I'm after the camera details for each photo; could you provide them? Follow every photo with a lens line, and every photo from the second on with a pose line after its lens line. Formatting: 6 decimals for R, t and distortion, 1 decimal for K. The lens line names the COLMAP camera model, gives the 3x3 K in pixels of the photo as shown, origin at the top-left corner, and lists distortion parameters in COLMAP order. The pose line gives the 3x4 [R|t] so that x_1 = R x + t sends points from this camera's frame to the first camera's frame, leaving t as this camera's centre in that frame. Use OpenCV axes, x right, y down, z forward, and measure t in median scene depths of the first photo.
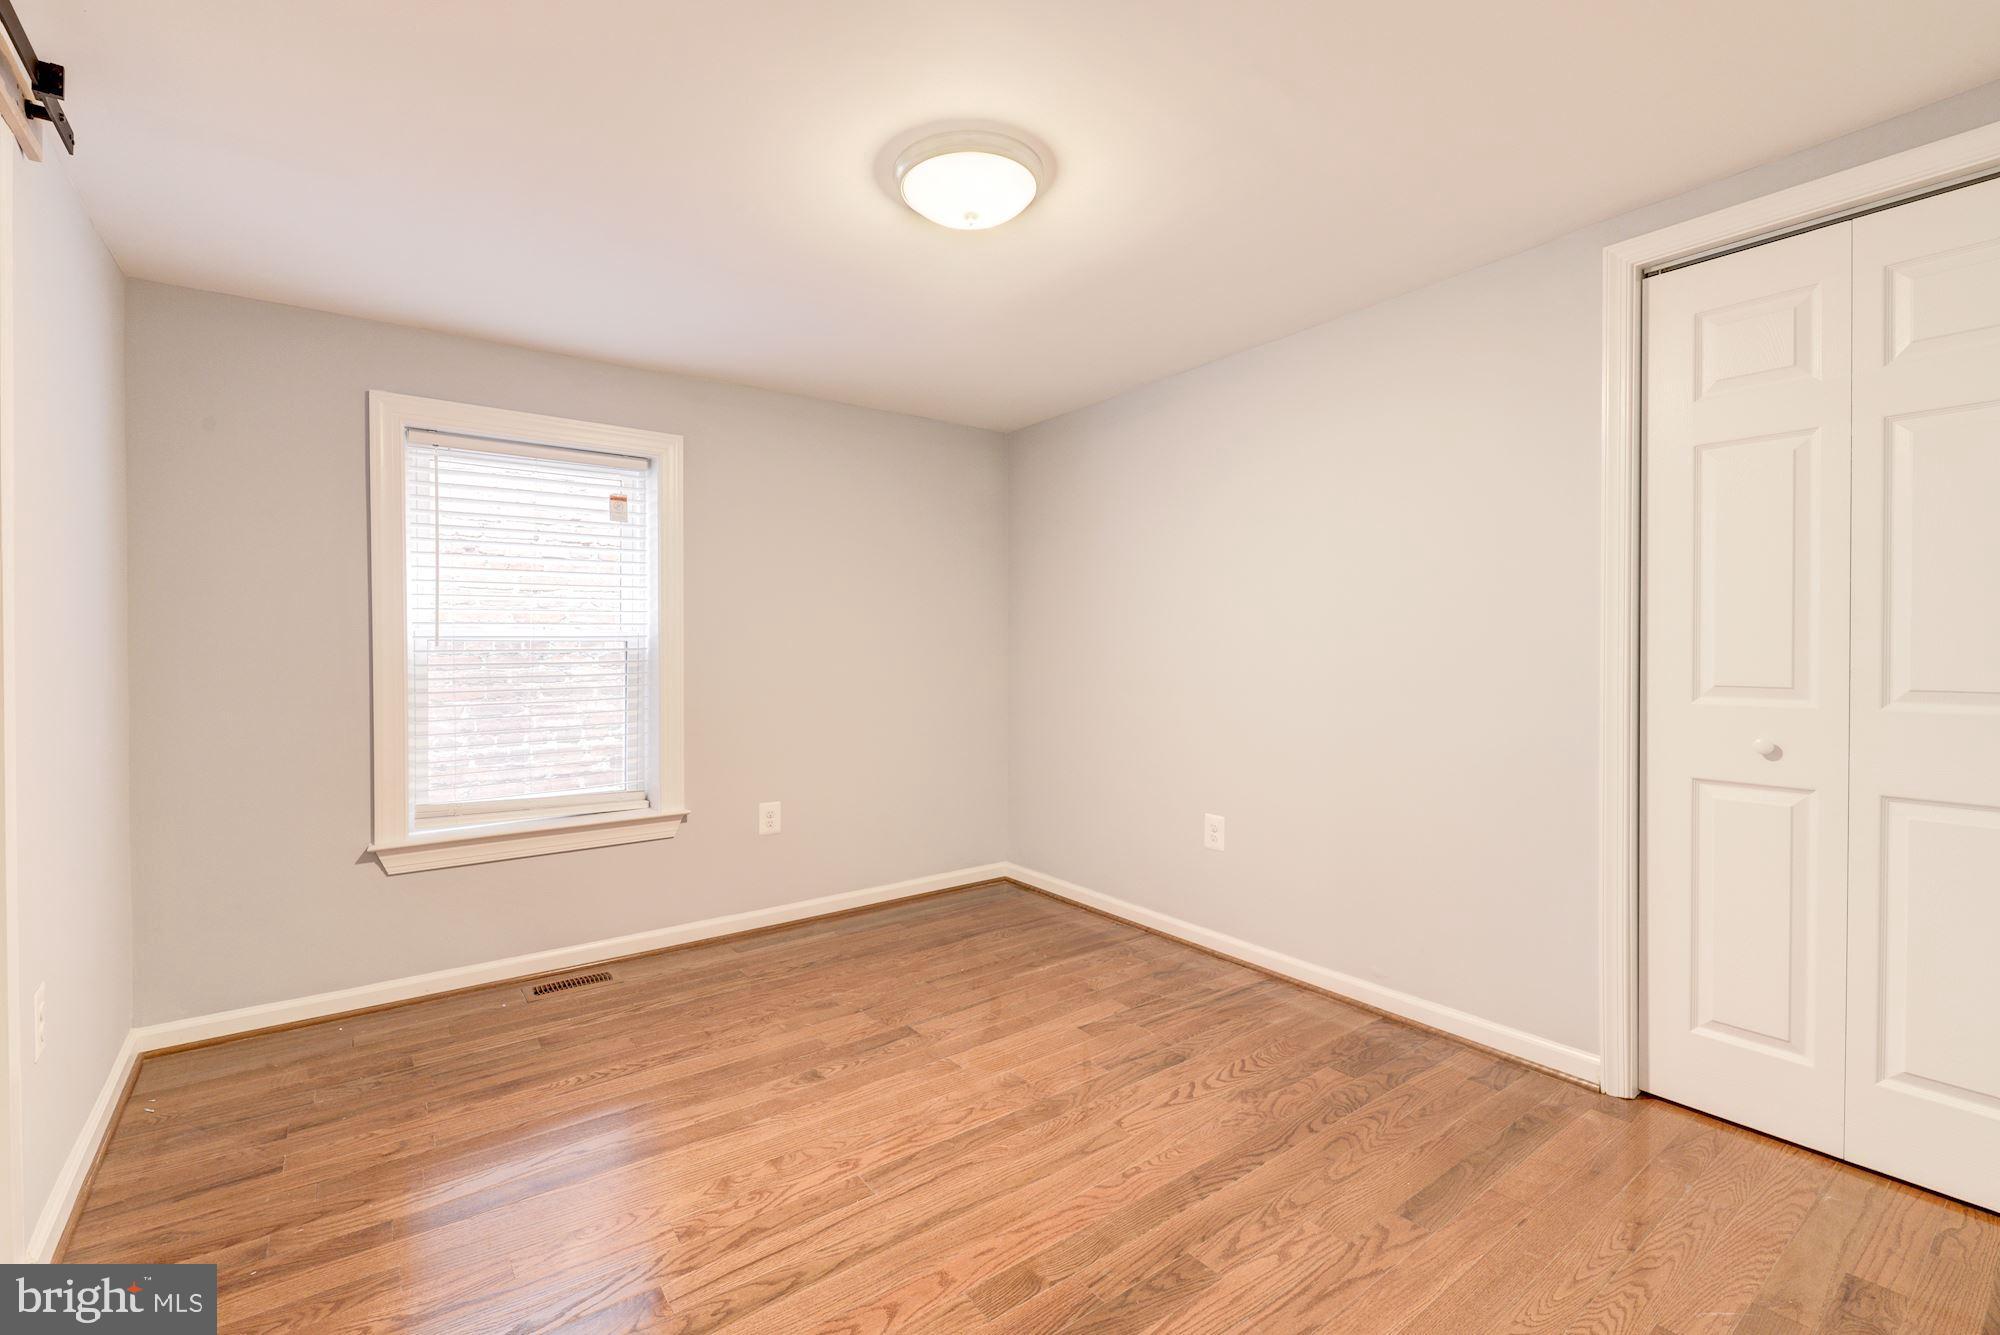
lens RADIAL K [[863.8, 0, 993.8], [0, 863.8, 657.1], [0, 0, 1]] dist [0.018964, -0.012018]
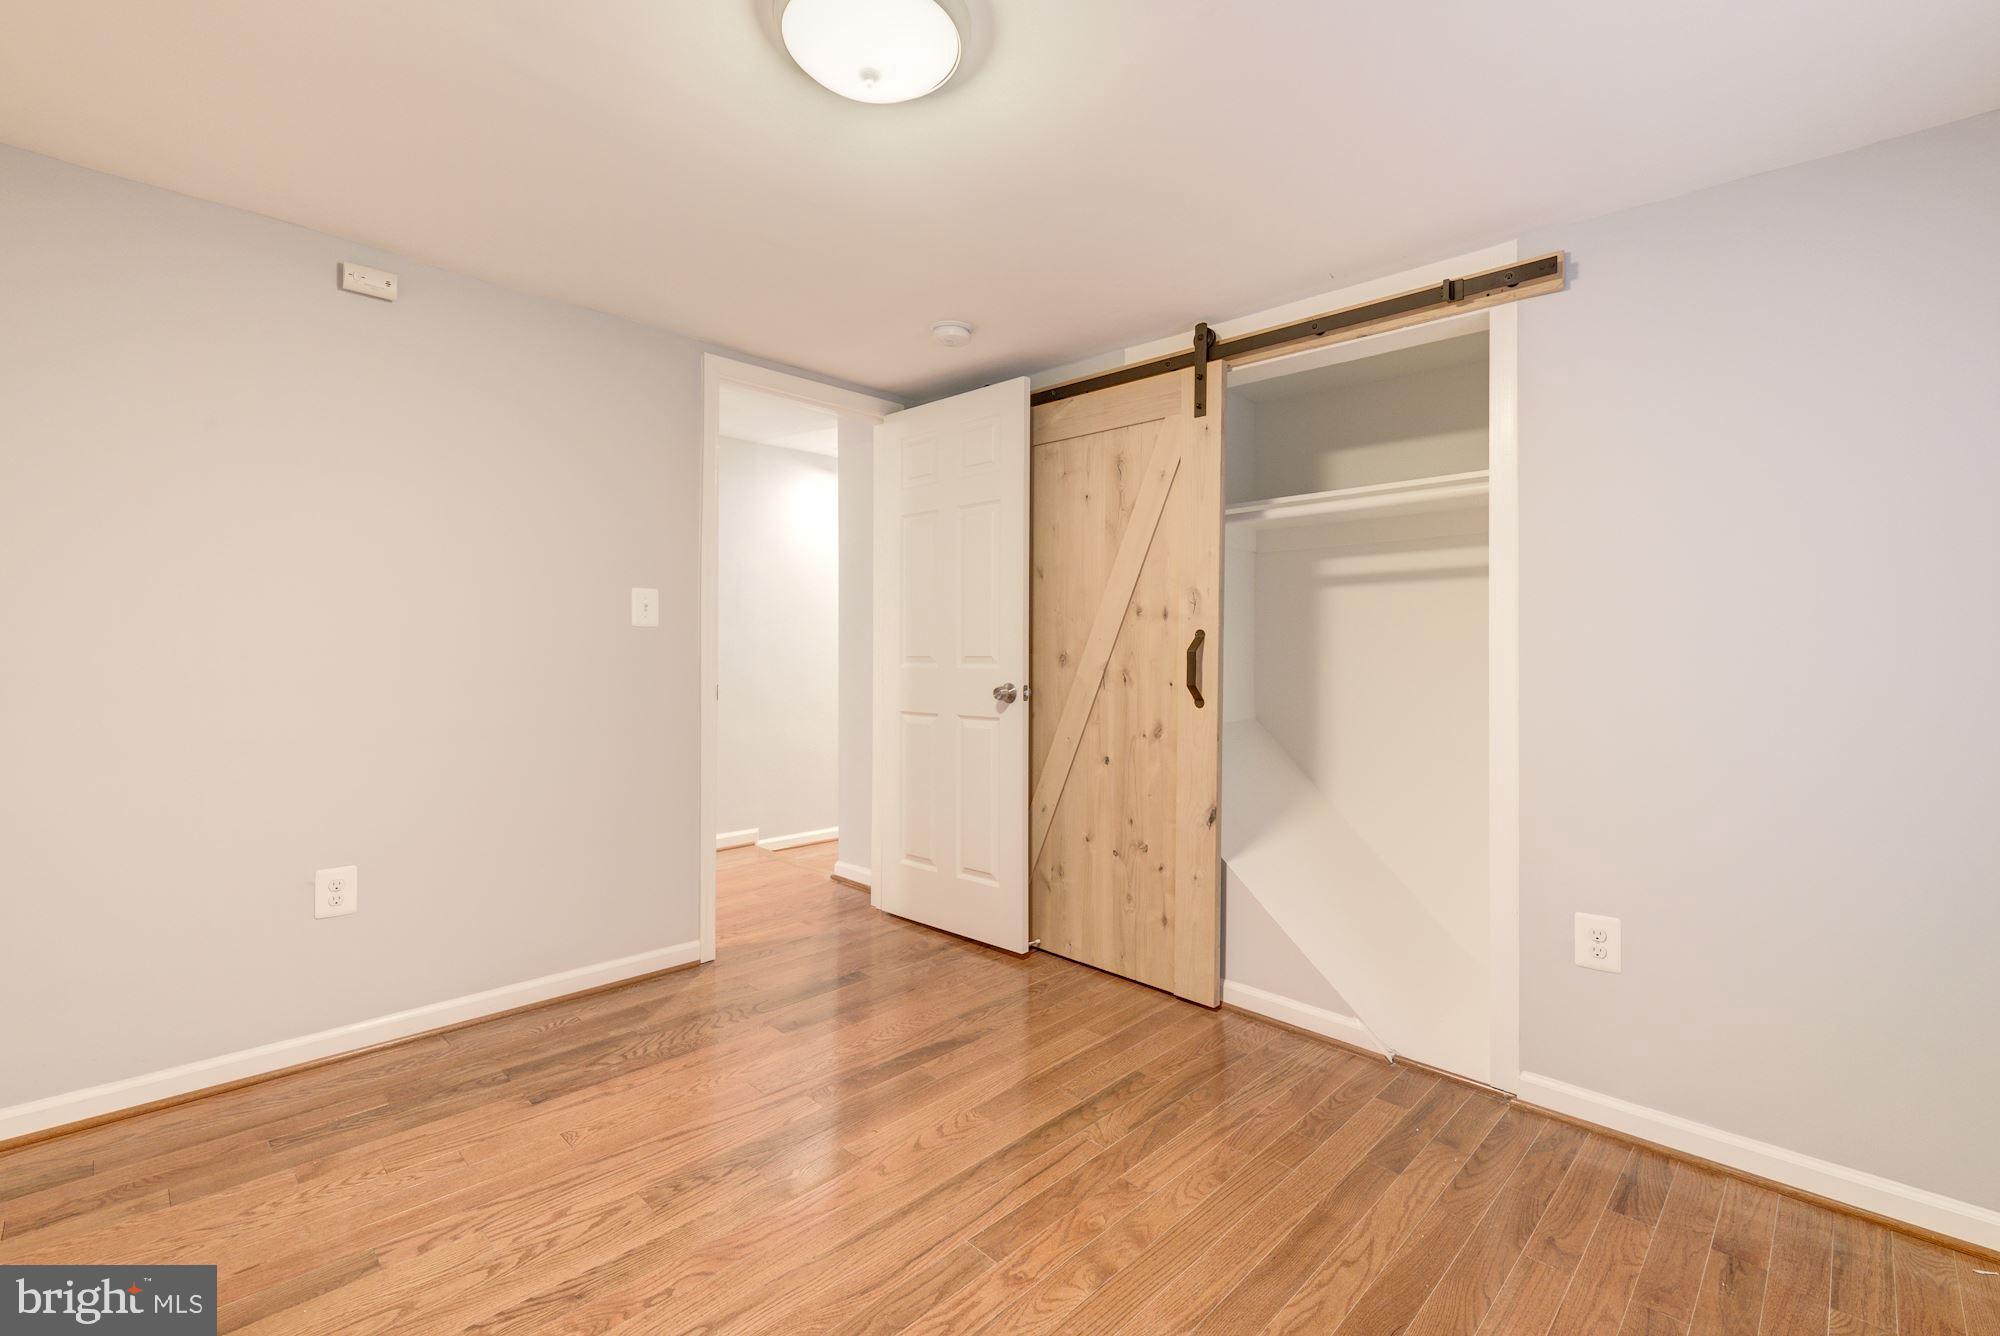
lens RADIAL K [[863.8, 0, 993.8], [0, 863.8, 657.6], [0, 0, 1]] dist [0.018964, -0.012018]
pose [[-0.988384, -0.005097, -0.151895, -0.022253], [-0.007849, 0.999816, 0.017523, -0.011721], [0.151777, 0.018511, -0.988241, 1.902680]]
